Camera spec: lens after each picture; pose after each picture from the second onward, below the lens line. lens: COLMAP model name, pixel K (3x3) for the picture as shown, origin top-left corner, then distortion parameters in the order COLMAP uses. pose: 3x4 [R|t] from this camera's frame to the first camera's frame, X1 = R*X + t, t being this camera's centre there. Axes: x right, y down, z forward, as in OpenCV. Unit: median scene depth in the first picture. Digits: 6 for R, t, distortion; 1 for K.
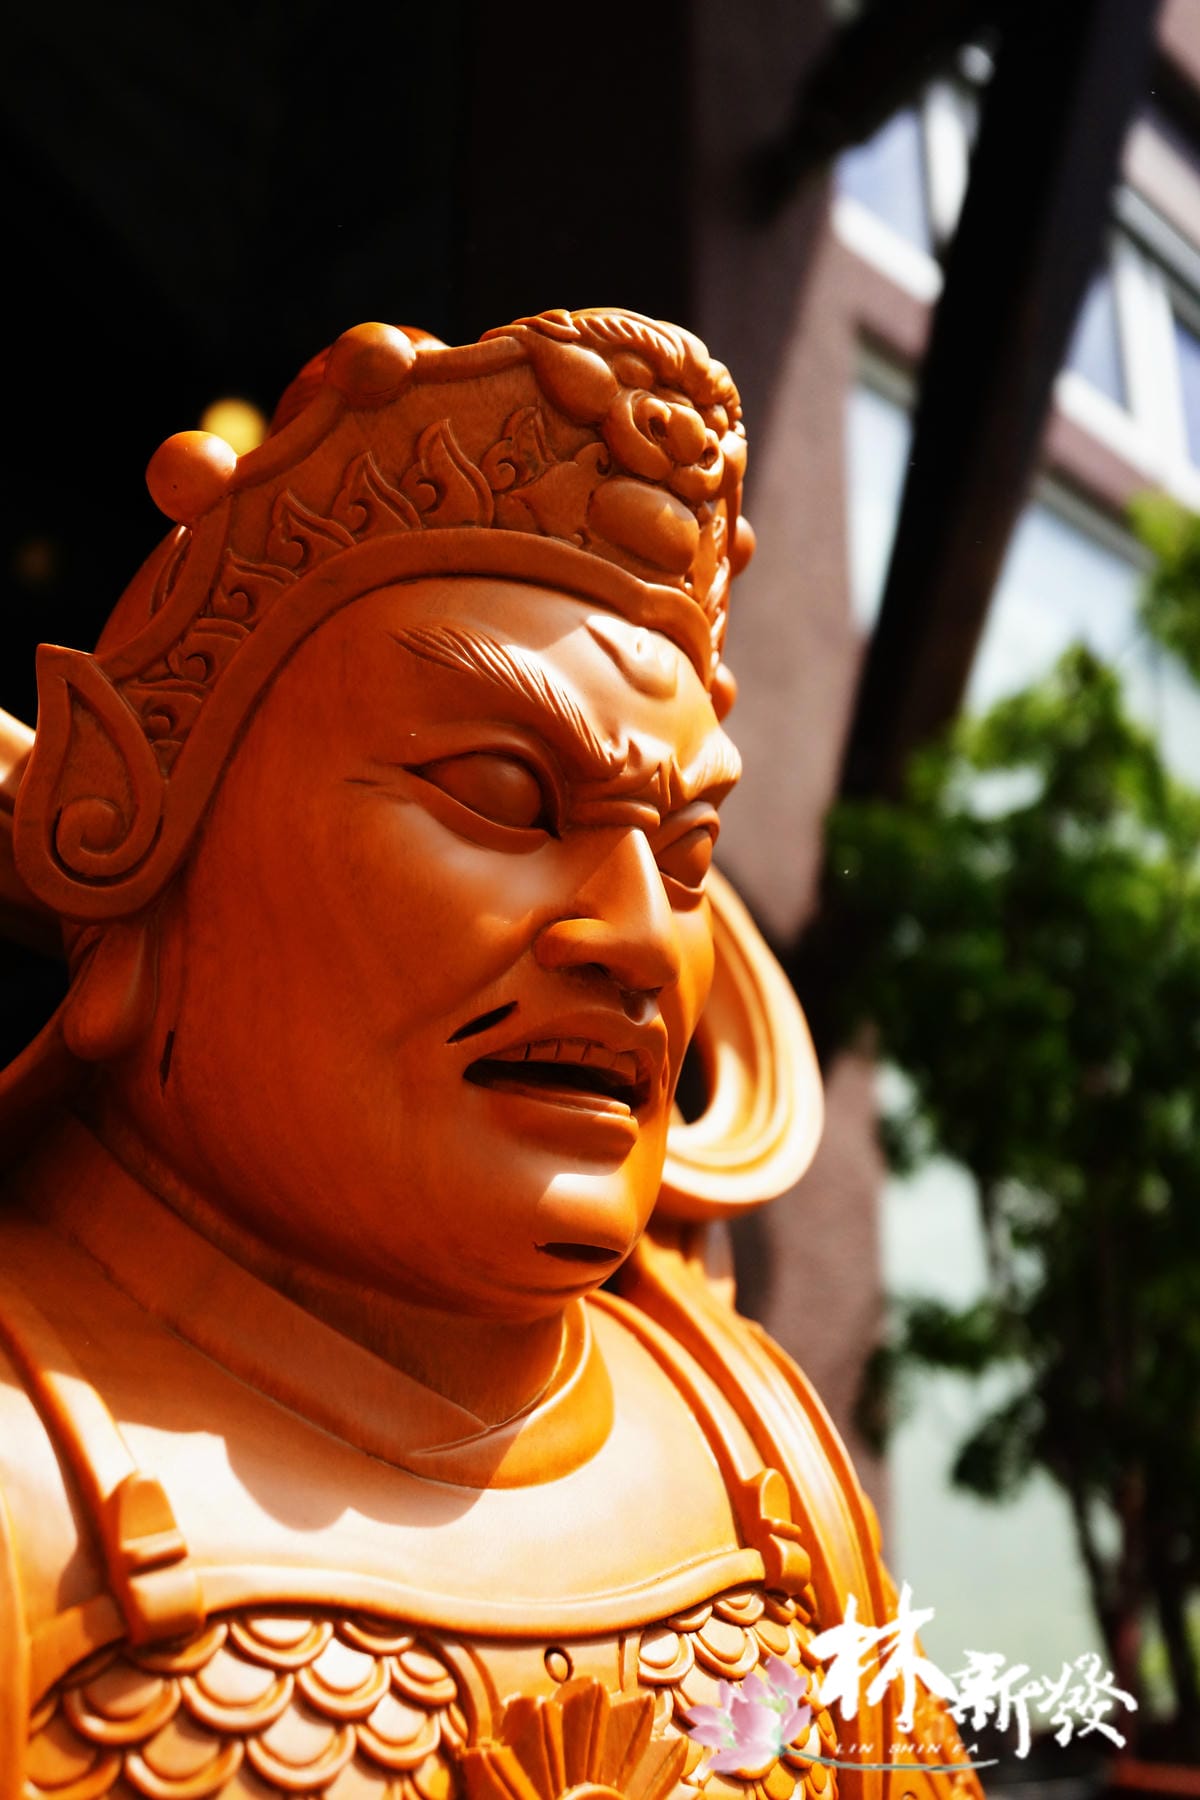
lens RADIAL K [[1814.6, 0, 597.4], [0, 1814.6, 887.3], [0, 0, 1]] dist [-0.069082, -0.111021]
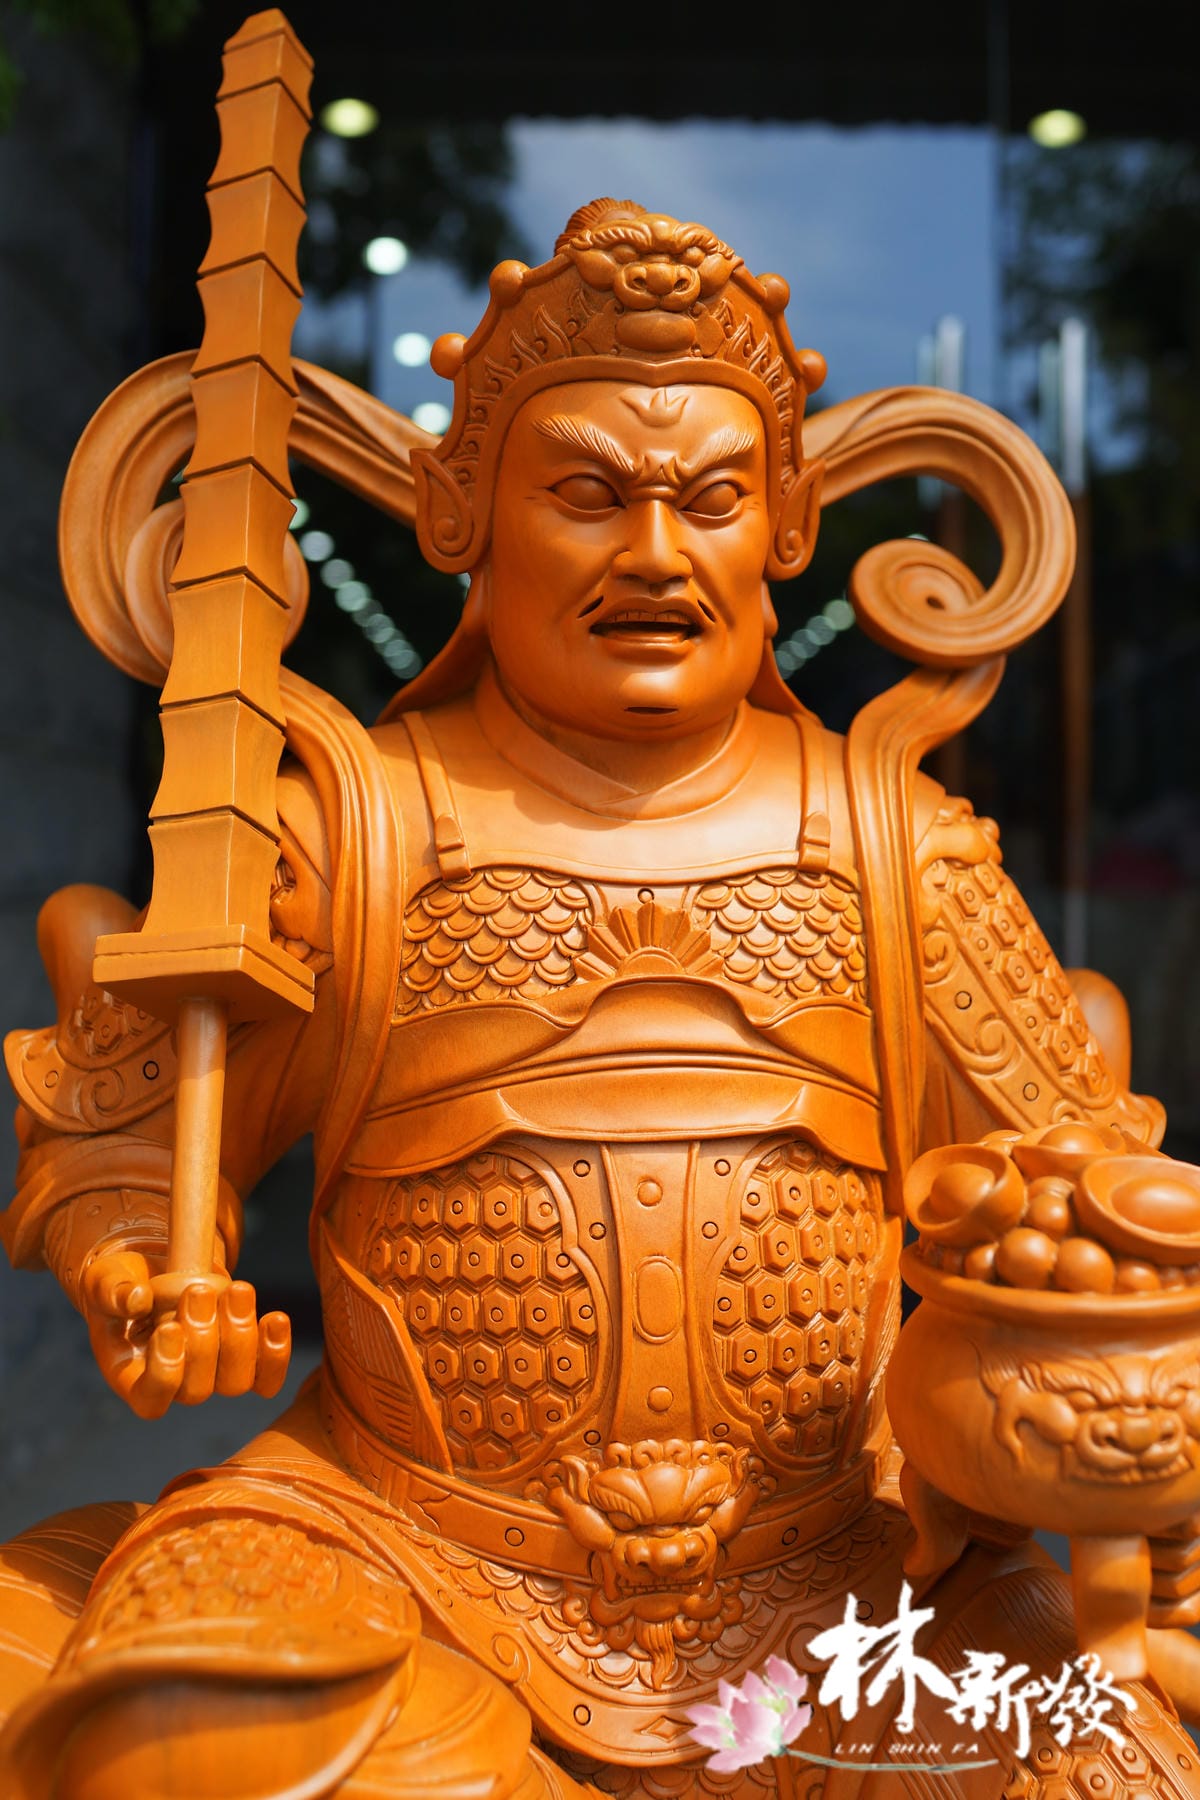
lens RADIAL K [[1755.5, 0, 599.0], [0, 1755.5, 895.0], [0, 0, 1]] dist [-0.079164, 0.000403]
pose [[0.811629, 0.005485, -0.584147, 1.117814], [0.183712, 0.946825, 0.264144, -0.142754], [0.554534, -0.321701, 0.767464, -0.659290]]
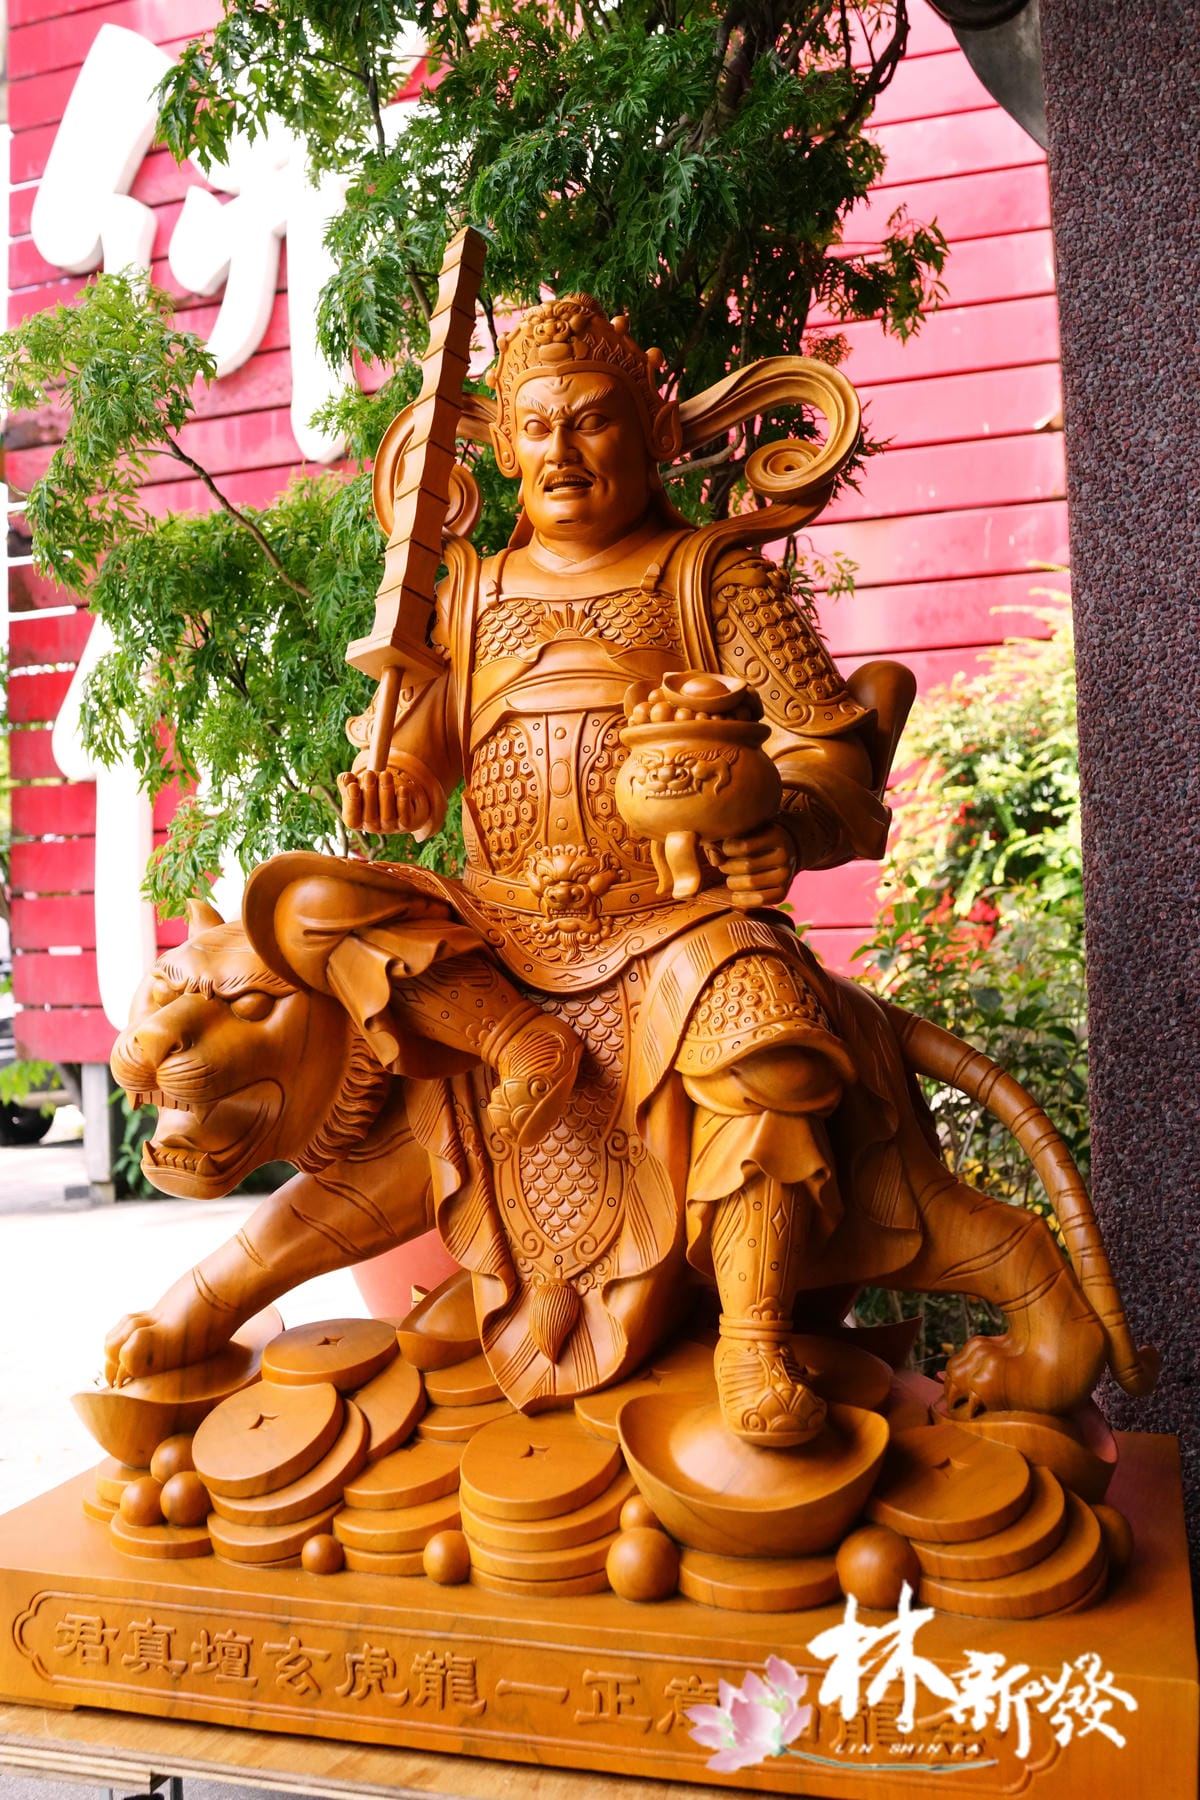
lens RADIAL K [[1755.5, 0, 599.0], [0, 1755.5, 895.0], [0, 0, 1]] dist [-0.079164, 0.000403]
pose [[0.477241, -0.035963, -0.878036, 3.863176], [0.293737, 0.948220, 0.120818, 0.583080], [0.828227, -0.315571, 0.463093, -1.286550]]
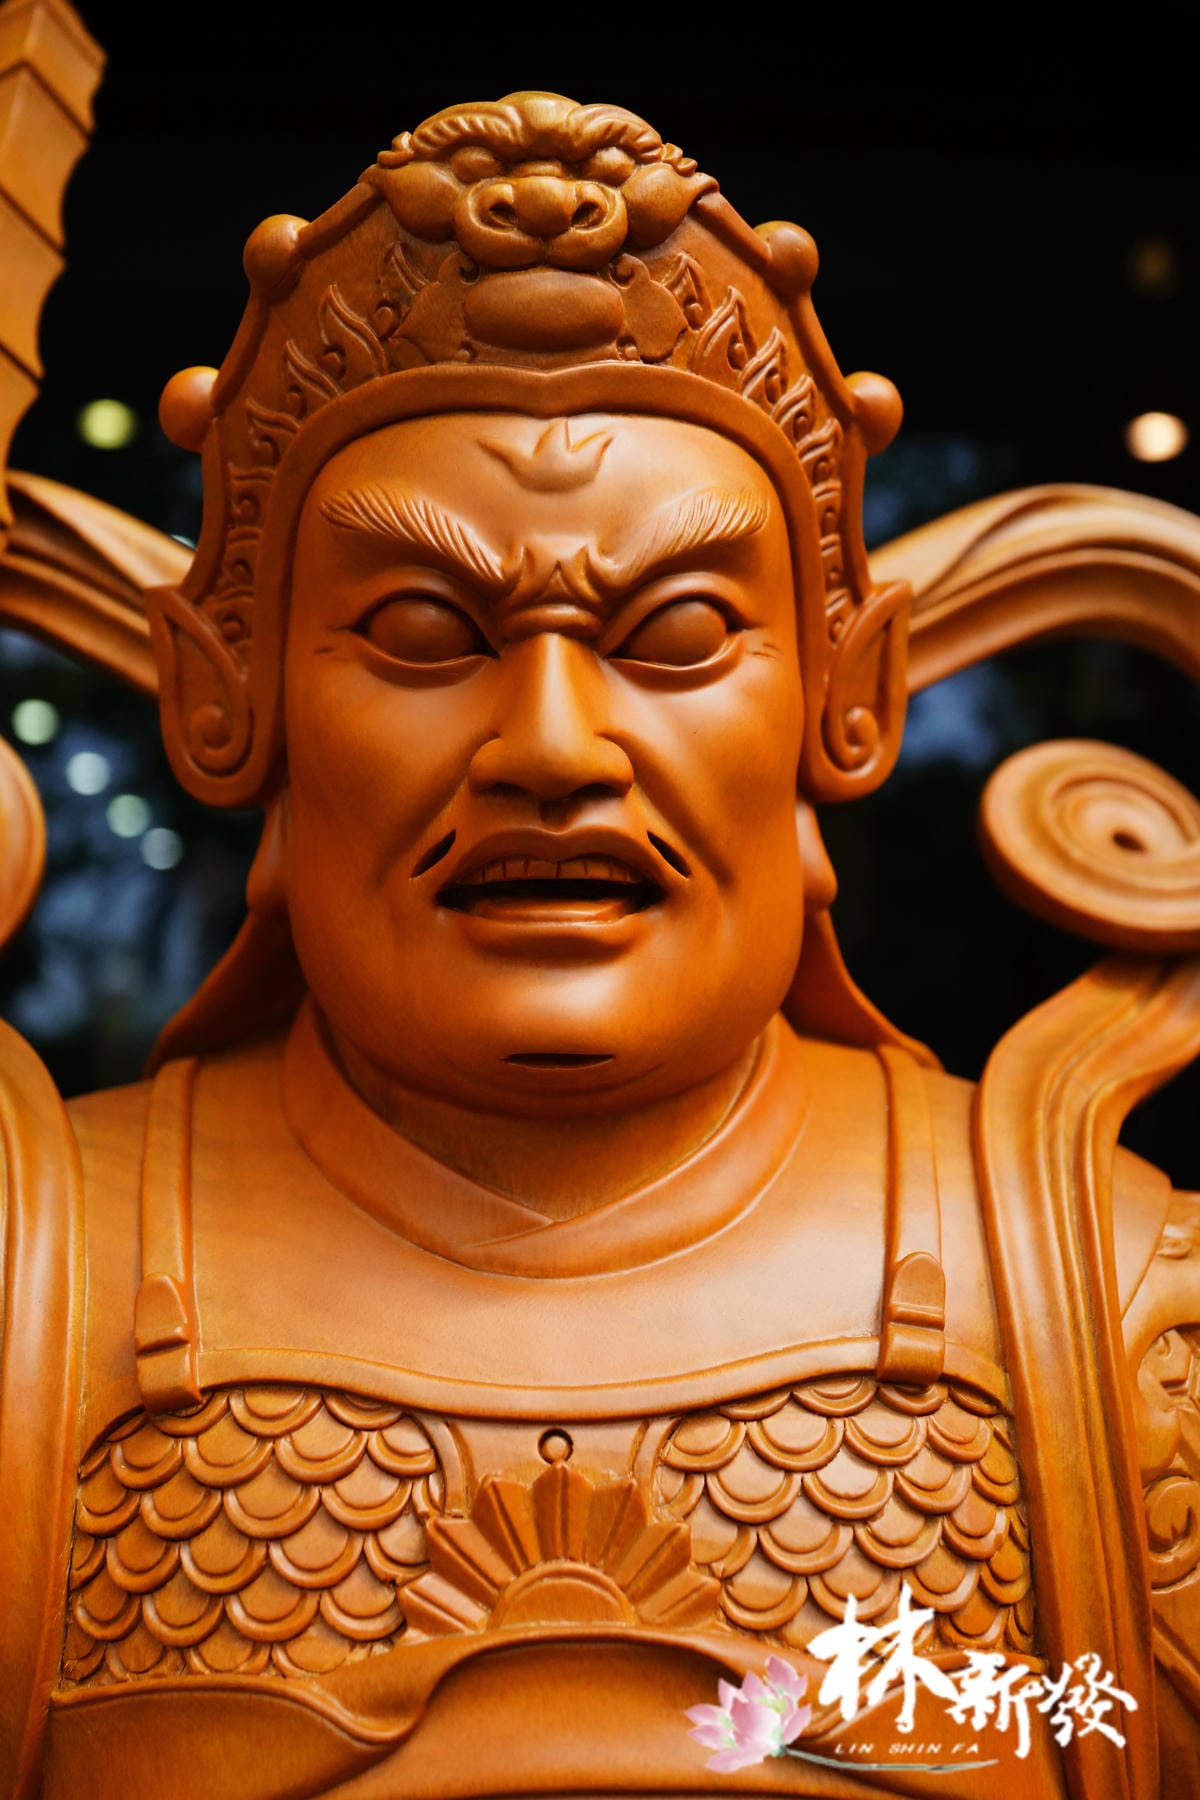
lens RADIAL K [[1814.6, 0, 597.4], [0, 1814.6, 887.3], [0, 0, 1]] dist [-0.069082, -0.111021]
pose [[0.754534, -0.117081, -0.645733, 0.674004], [0.221525, 0.971644, 0.082677, 0.026191], [0.617742, -0.205428, 0.759074, 0.247215]]
